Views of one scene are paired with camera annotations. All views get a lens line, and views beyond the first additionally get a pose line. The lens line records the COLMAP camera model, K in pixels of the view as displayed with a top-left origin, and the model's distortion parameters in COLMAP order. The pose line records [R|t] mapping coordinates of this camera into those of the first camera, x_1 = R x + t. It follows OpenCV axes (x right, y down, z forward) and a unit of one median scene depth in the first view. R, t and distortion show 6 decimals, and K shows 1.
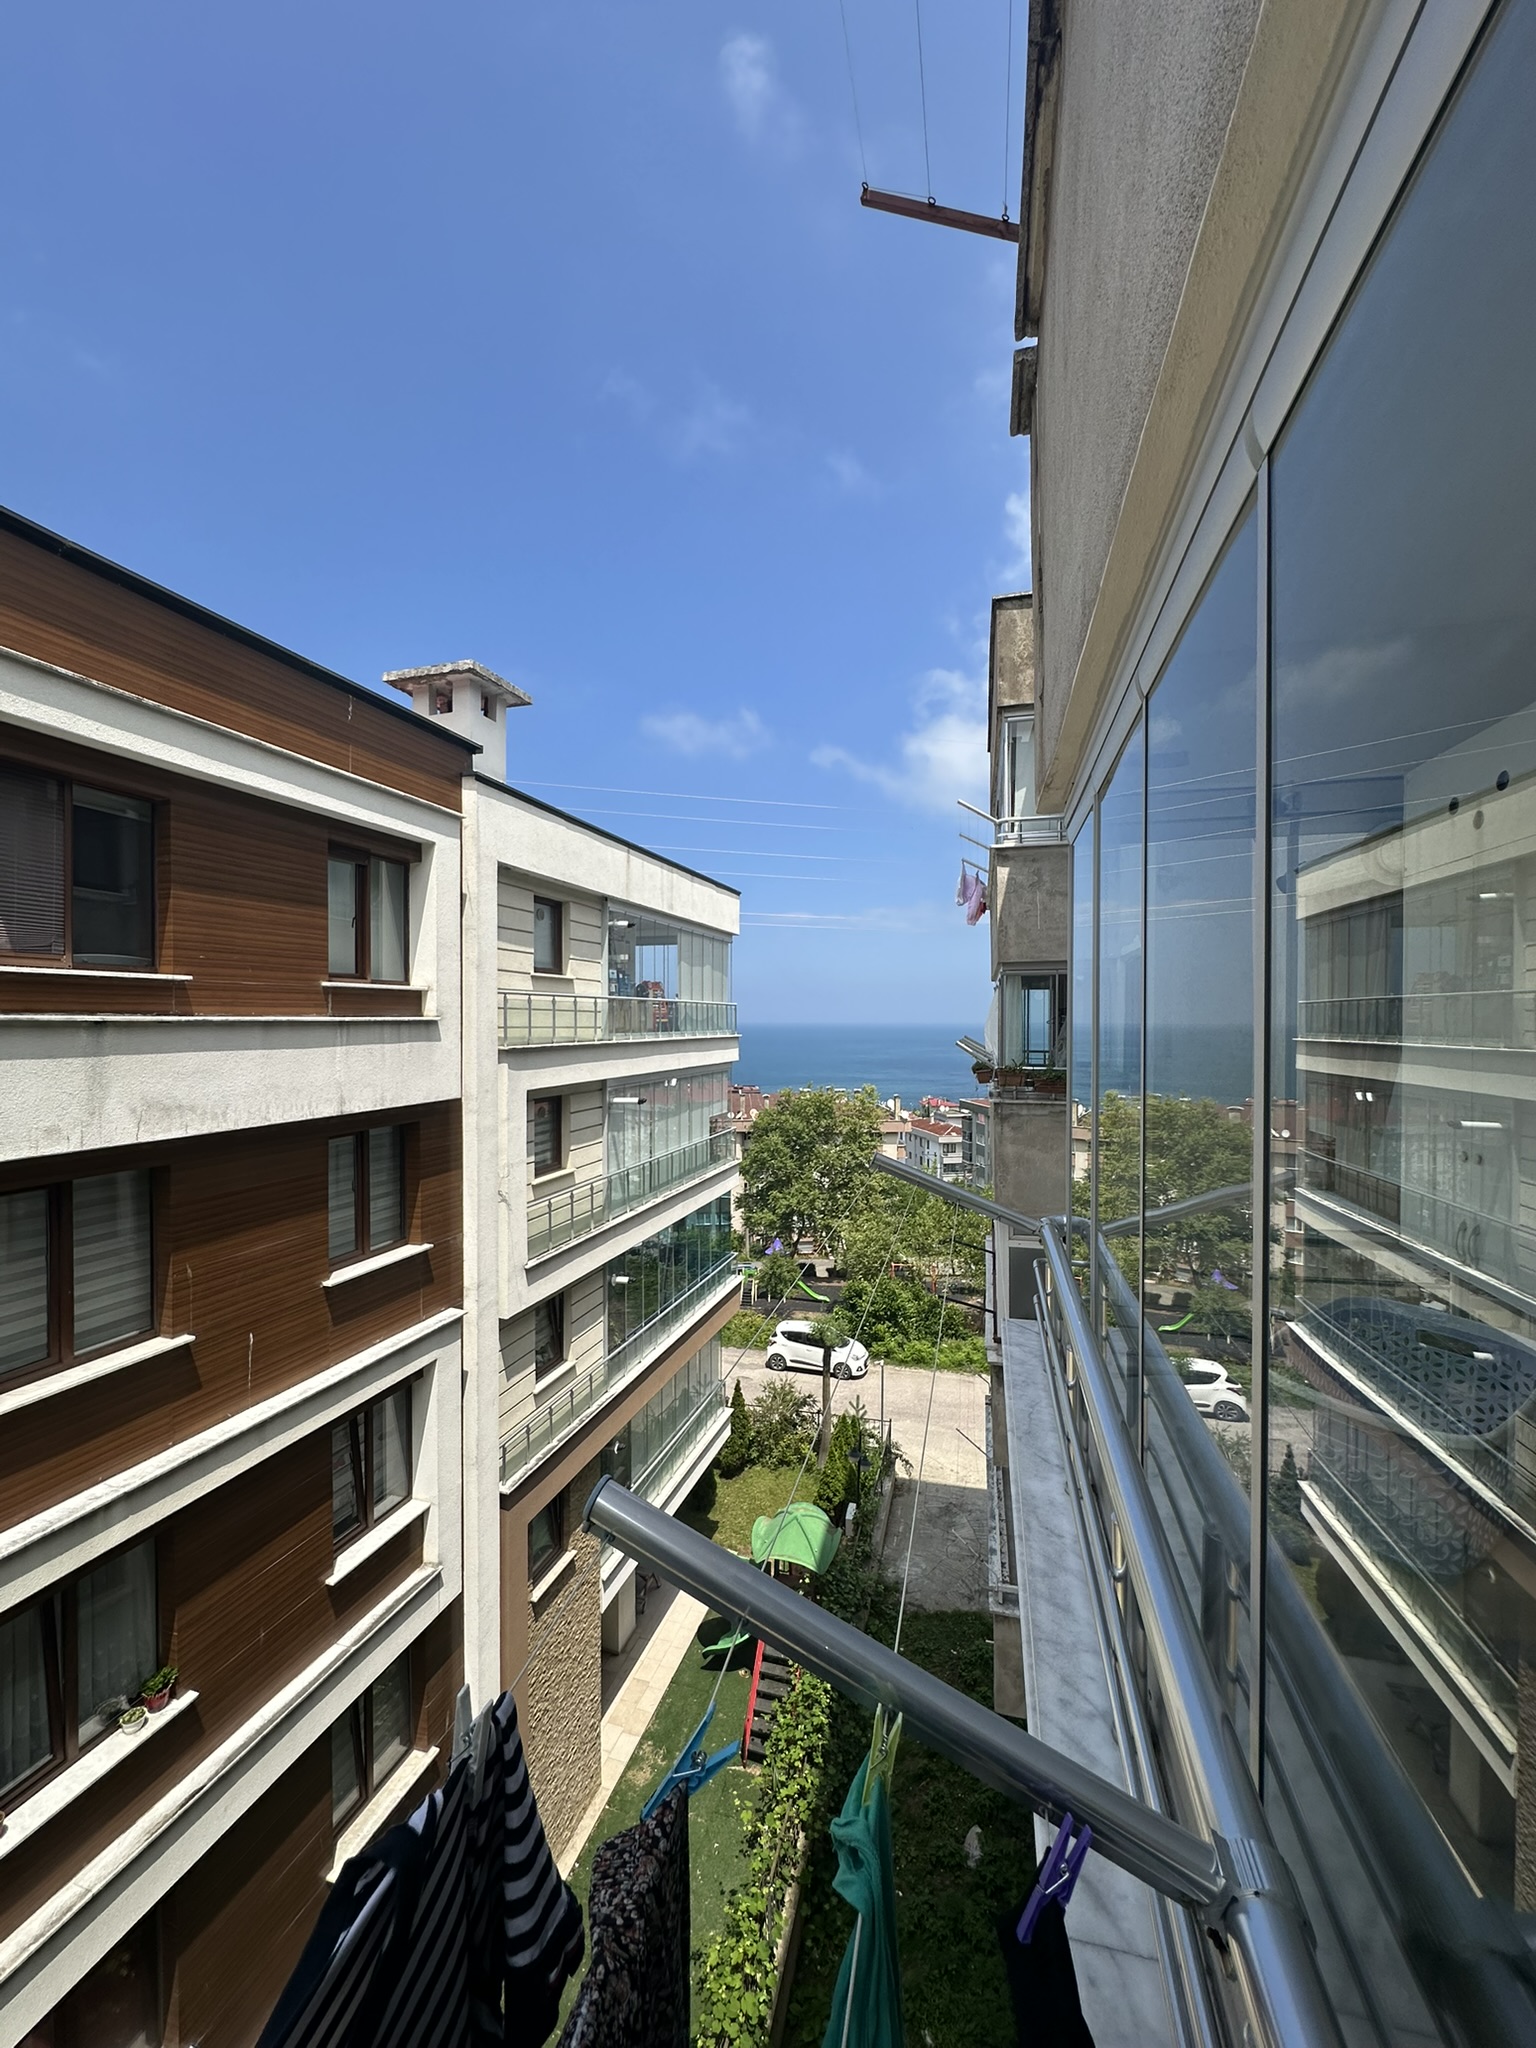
lens RADIAL K [[822.0, 0, 762.9], [0, 822.0, 1024.1], [0, 0, 1]] dist [-0.003727, 0.000970]
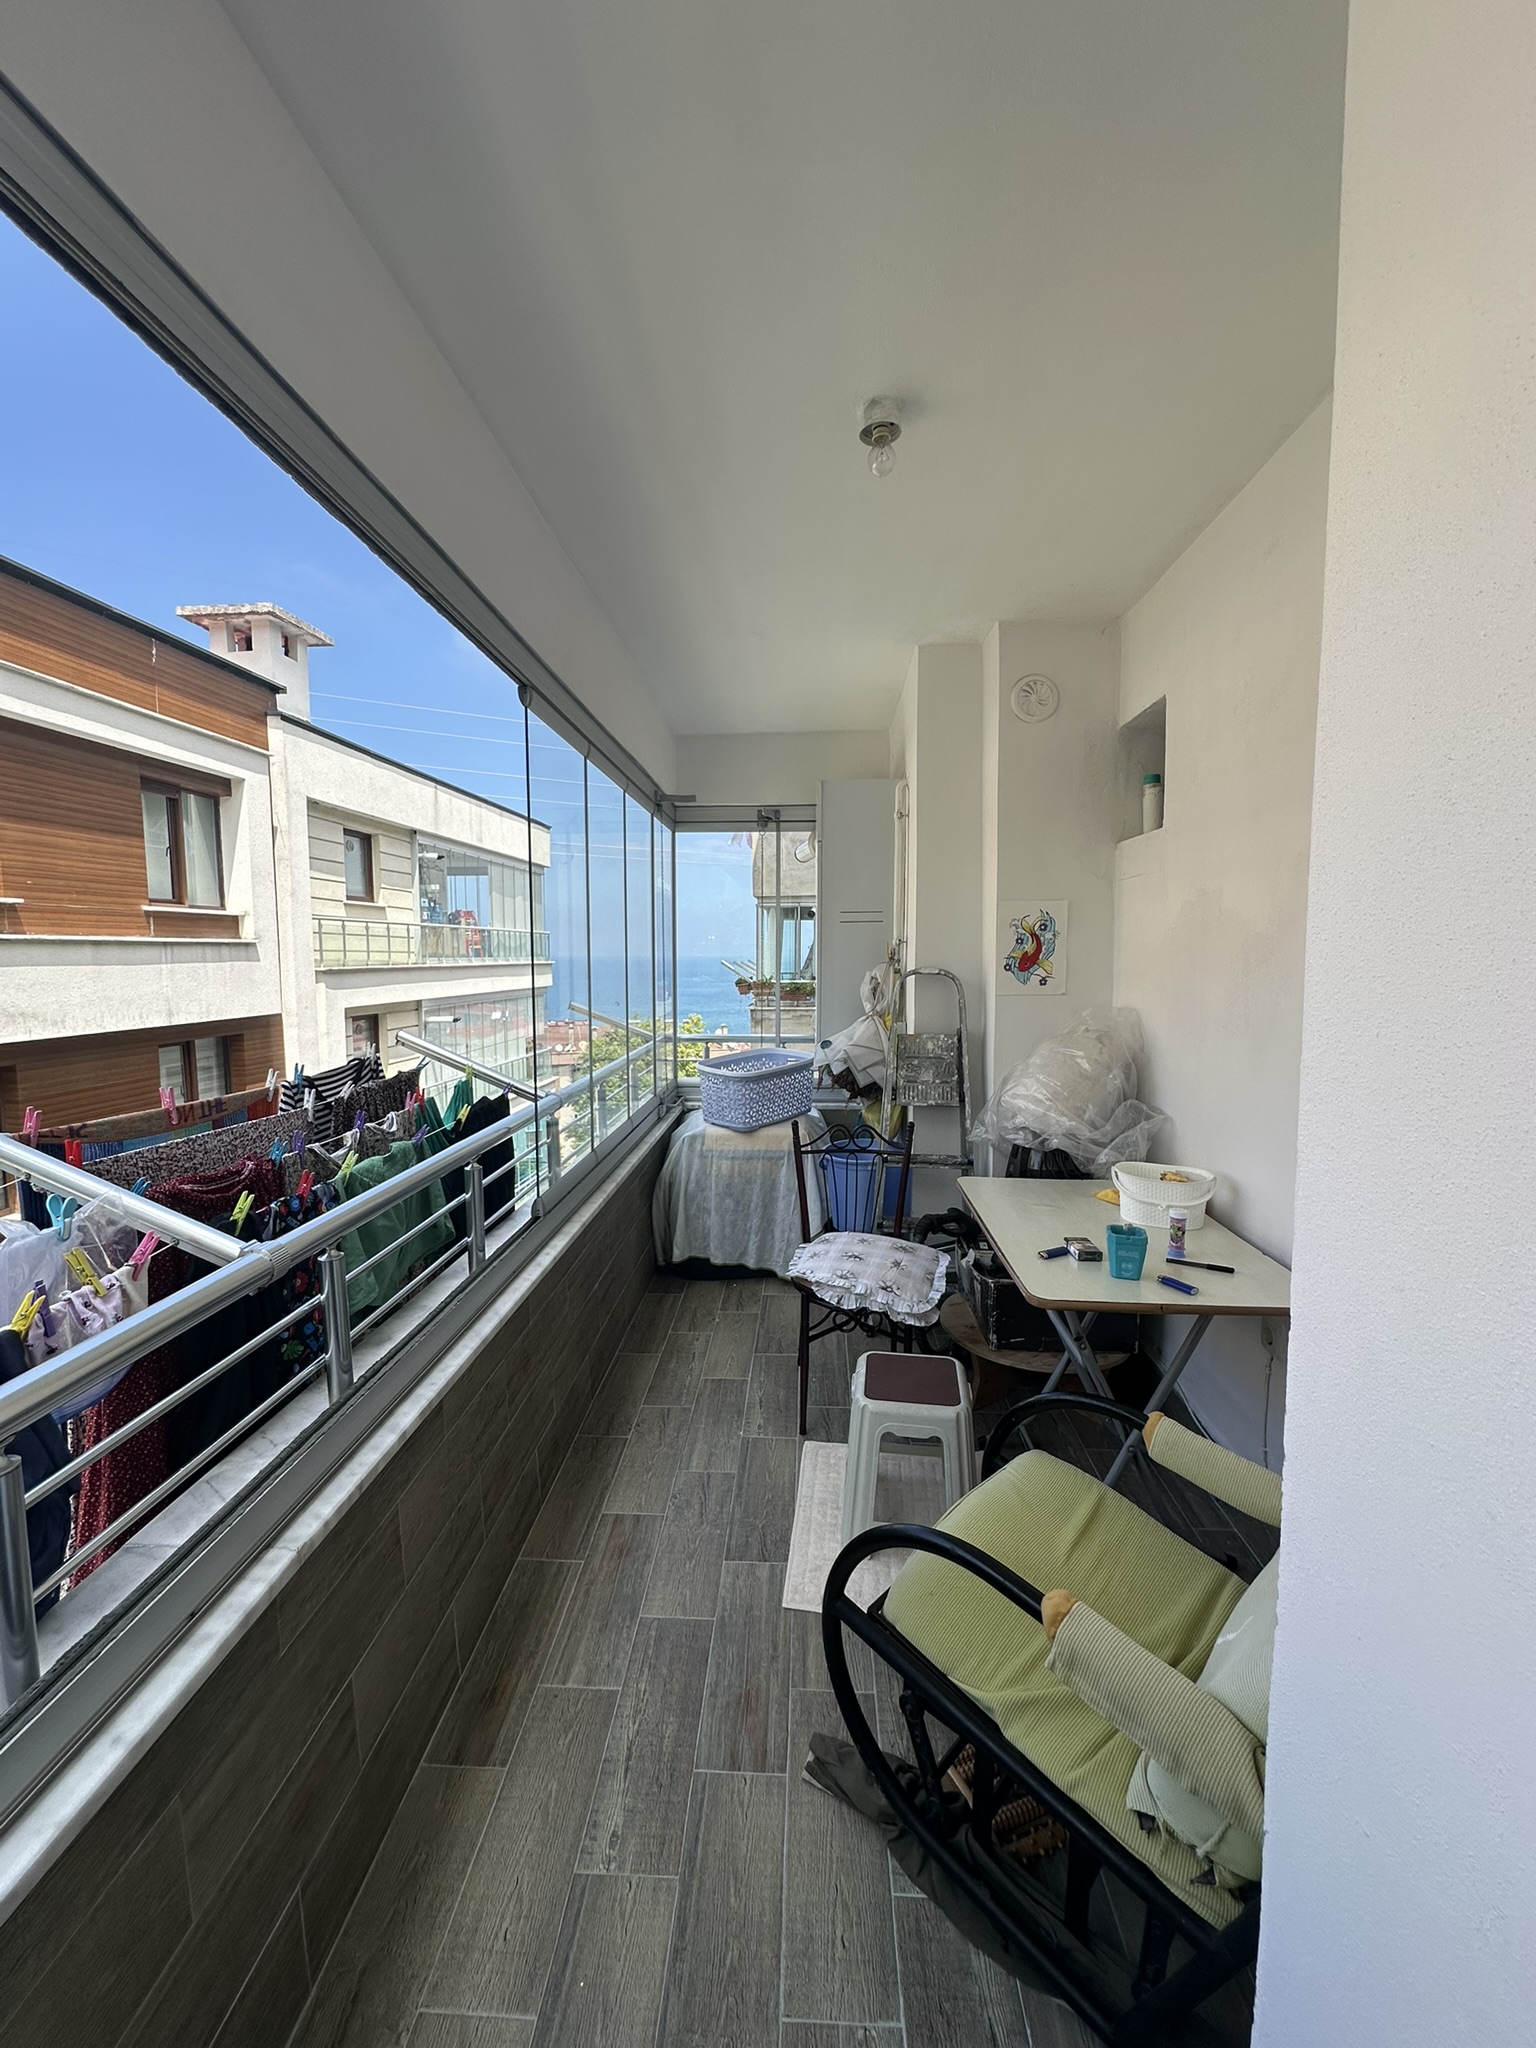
lens RADIAL K [[822.0, 0, 776.5], [0, 822.0, 1027.1], [0, 0, 1]] dist [-0.003727, 0.000970]
pose [[0.976475, -0.019128, 0.214782, 0.045332], [0.000783, 0.996366, 0.085176, 0.013704], [-0.215631, -0.083004, 0.972941, -0.216144]]
